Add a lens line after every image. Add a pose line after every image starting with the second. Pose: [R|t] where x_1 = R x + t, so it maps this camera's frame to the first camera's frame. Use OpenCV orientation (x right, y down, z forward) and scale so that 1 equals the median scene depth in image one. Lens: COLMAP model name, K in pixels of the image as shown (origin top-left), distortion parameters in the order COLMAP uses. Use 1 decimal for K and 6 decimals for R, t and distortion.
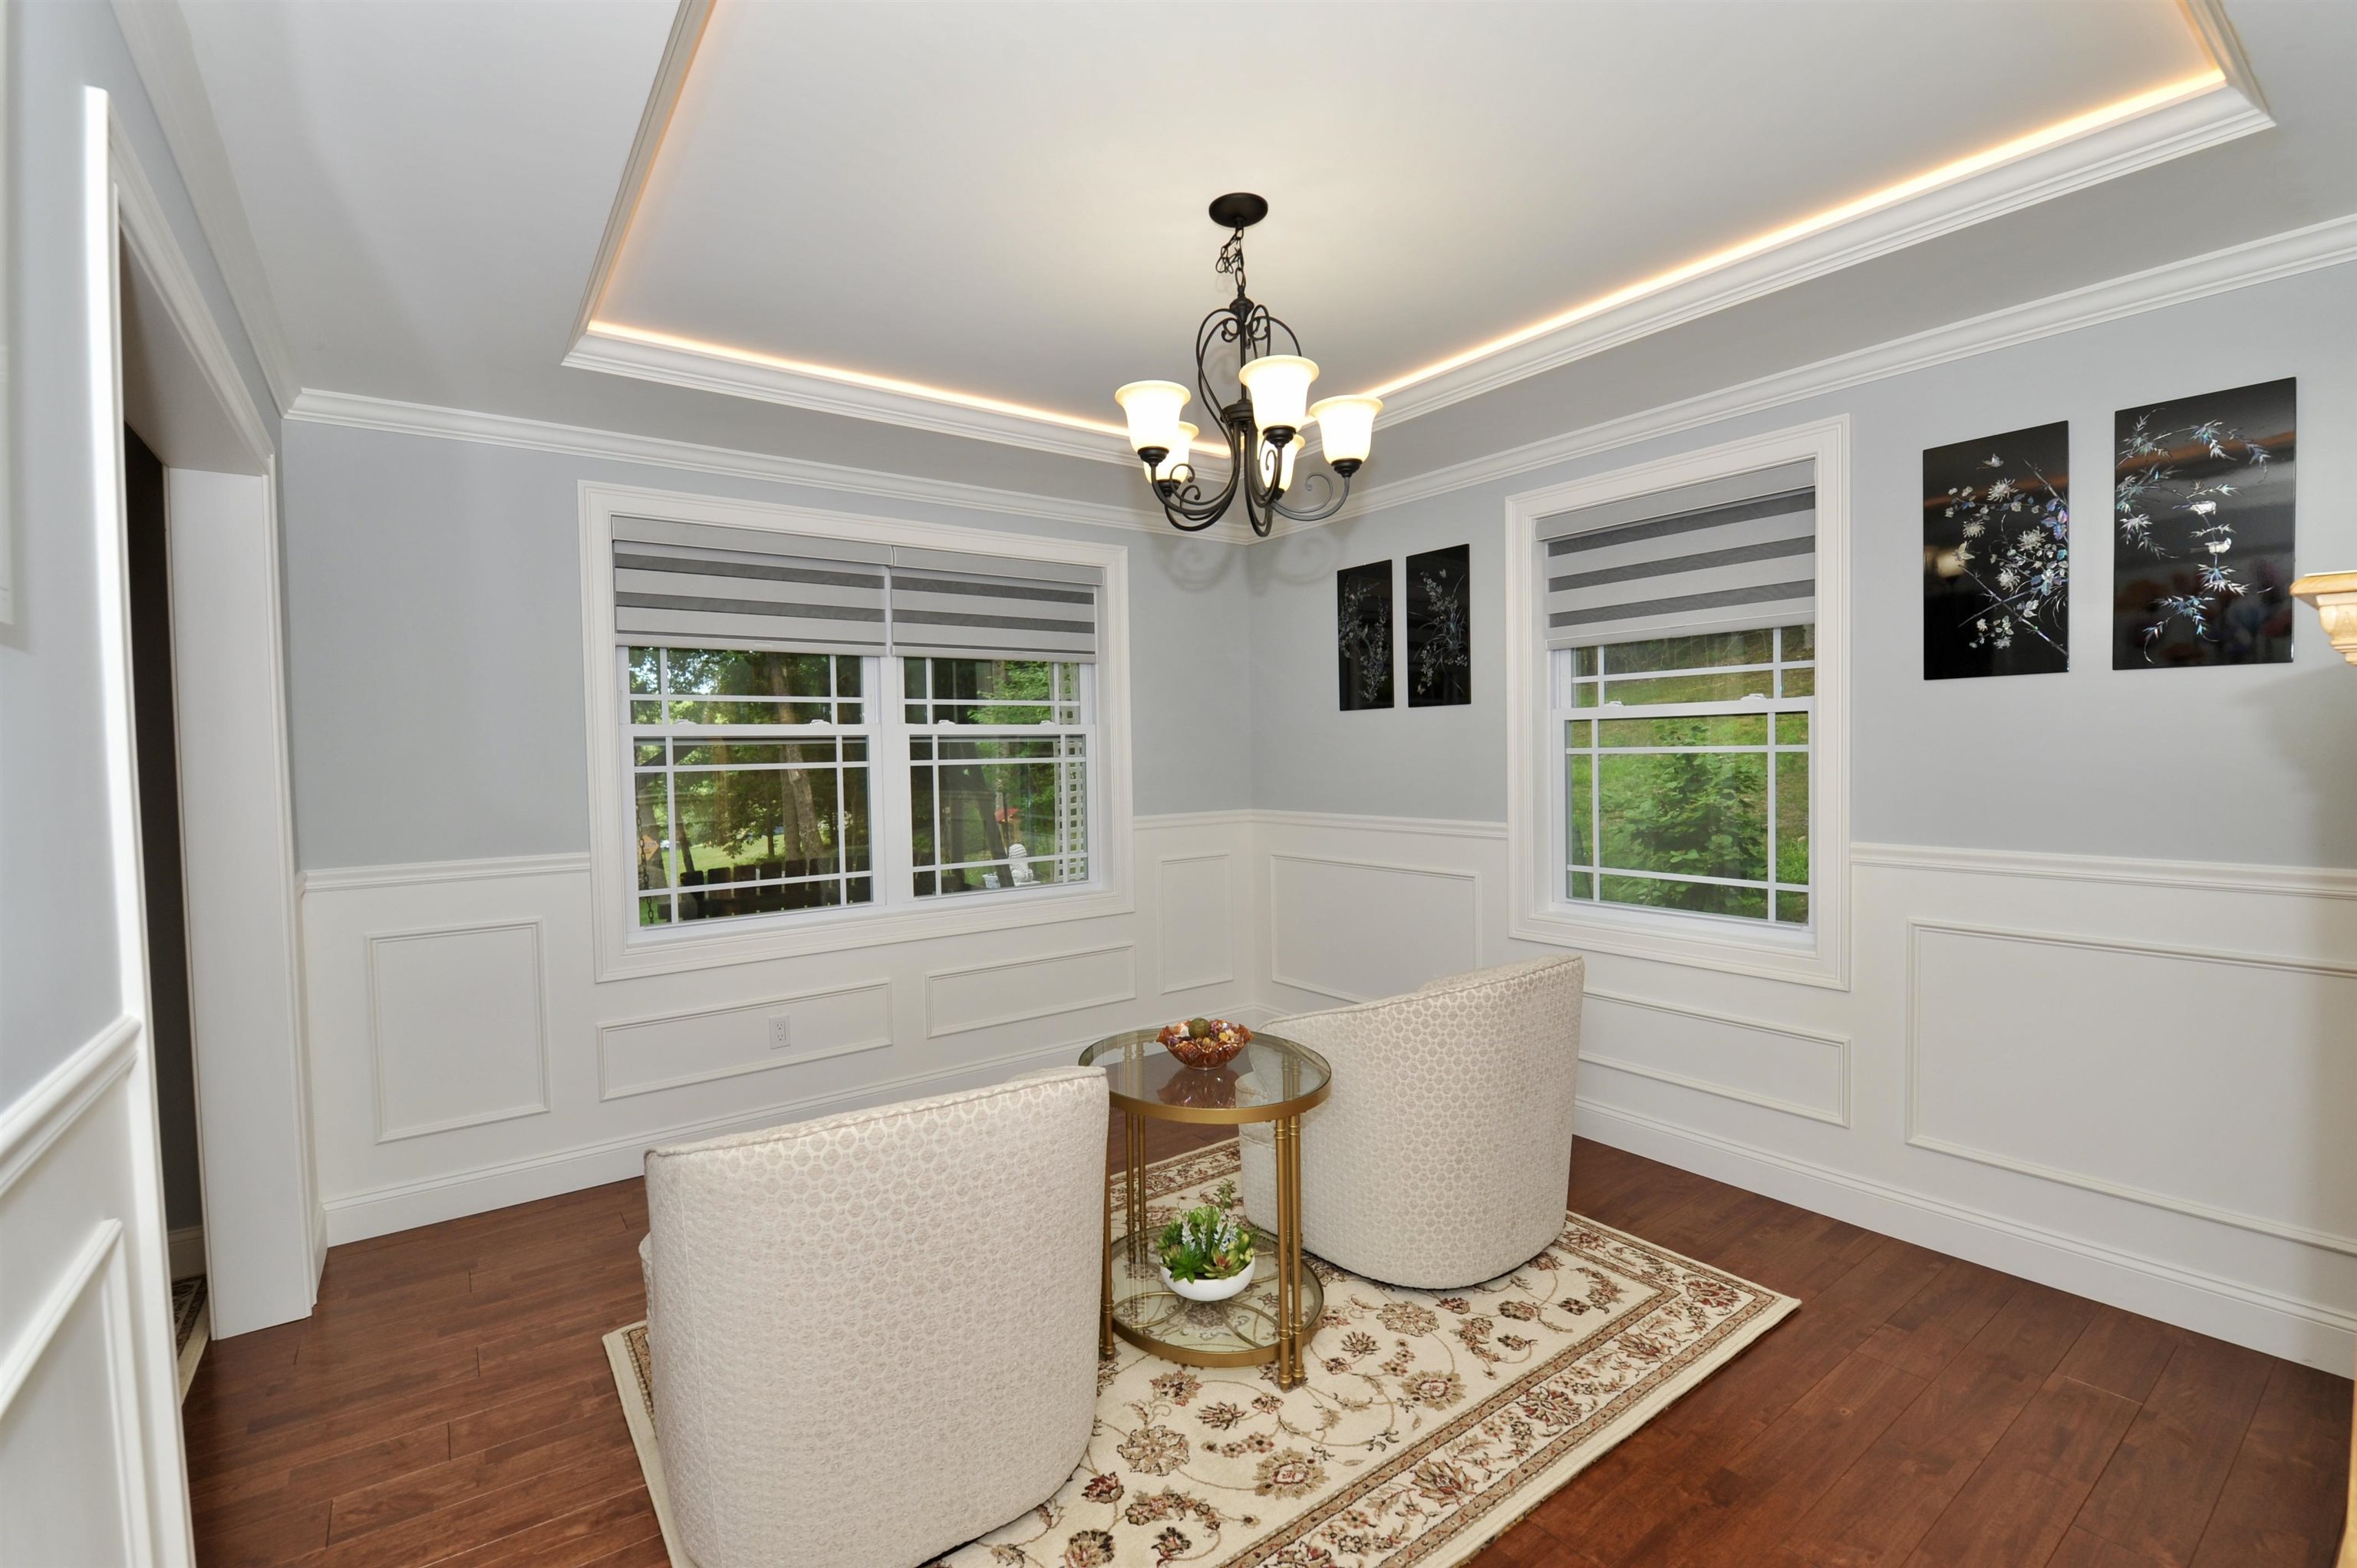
lens RADIAL K [[1024.3, 0, 1183.4], [0, 1024.3, 785.9], [0, 0, 1]] dist [-0.008402, -0.000456]
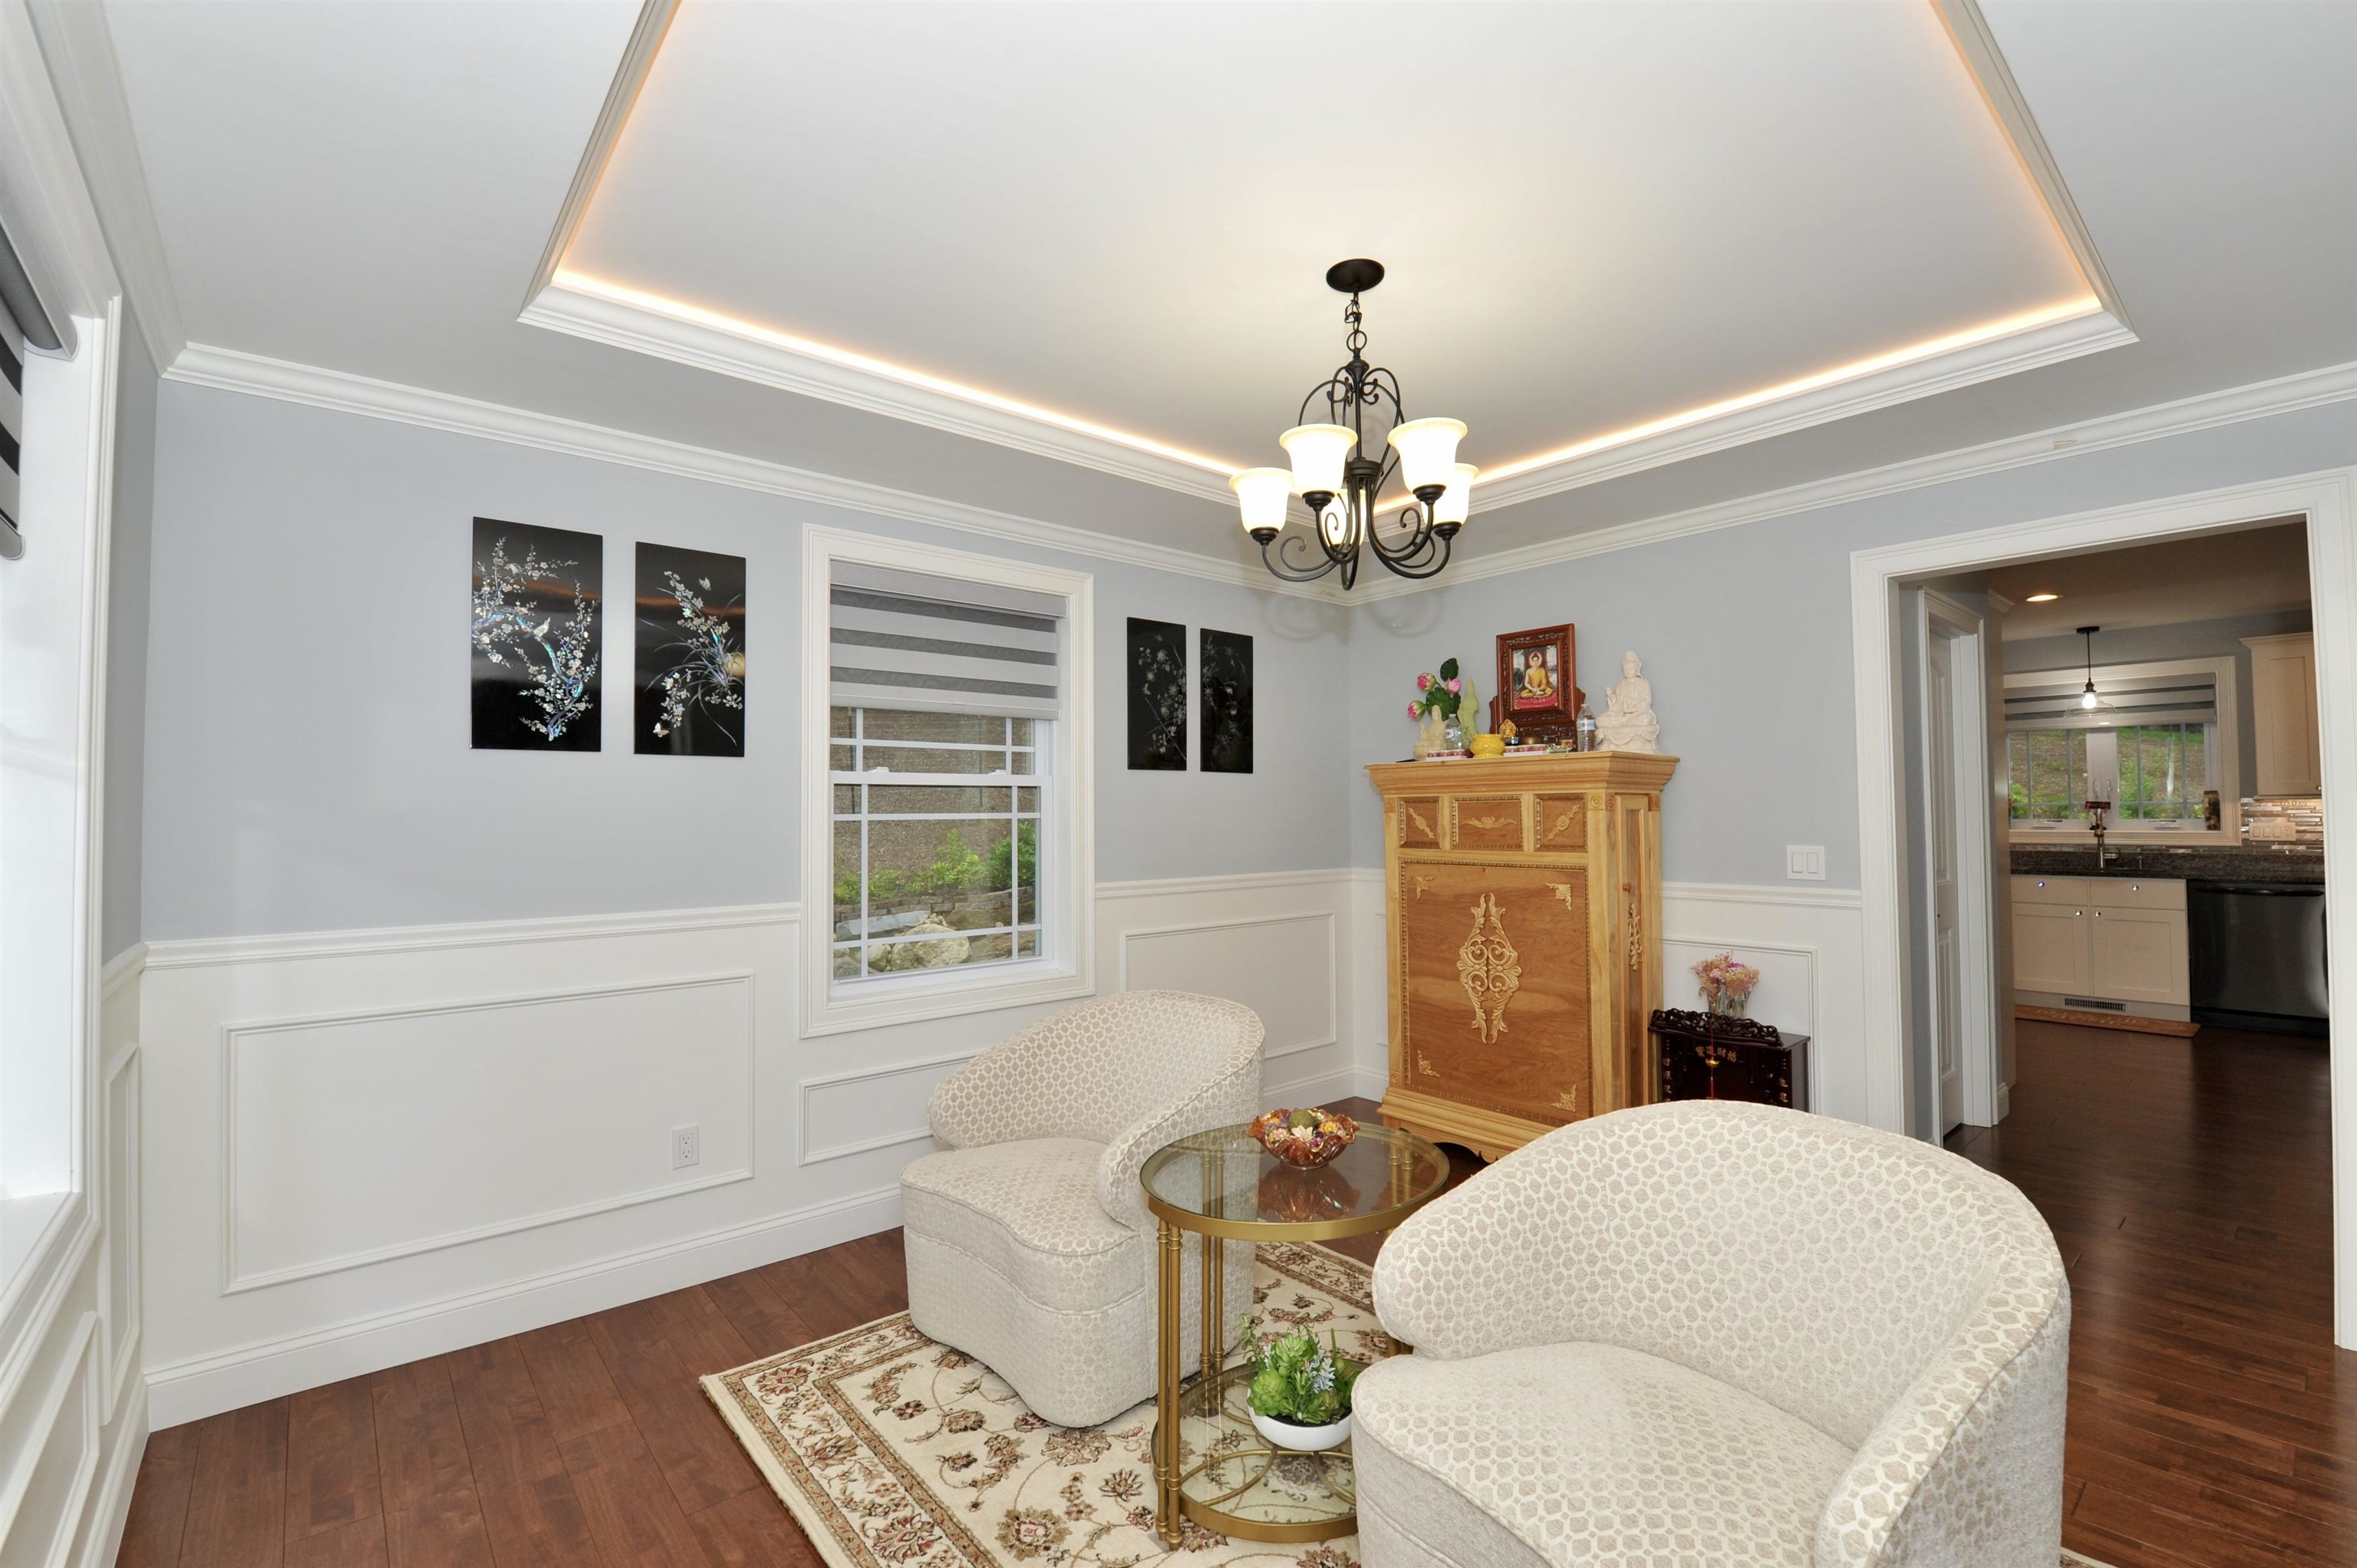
lens RADIAL K [[1024.3, 0, 1183.4], [0, 1024.3, 785.9], [0, 0, 1]] dist [-0.008402, -0.000456]
pose [[-0.072465, 0.037559, 0.996664, -0.654525], [0.038737, 0.998643, -0.034817, -0.021381], [-0.996618, 0.036085, -0.073821, 0.884026]]
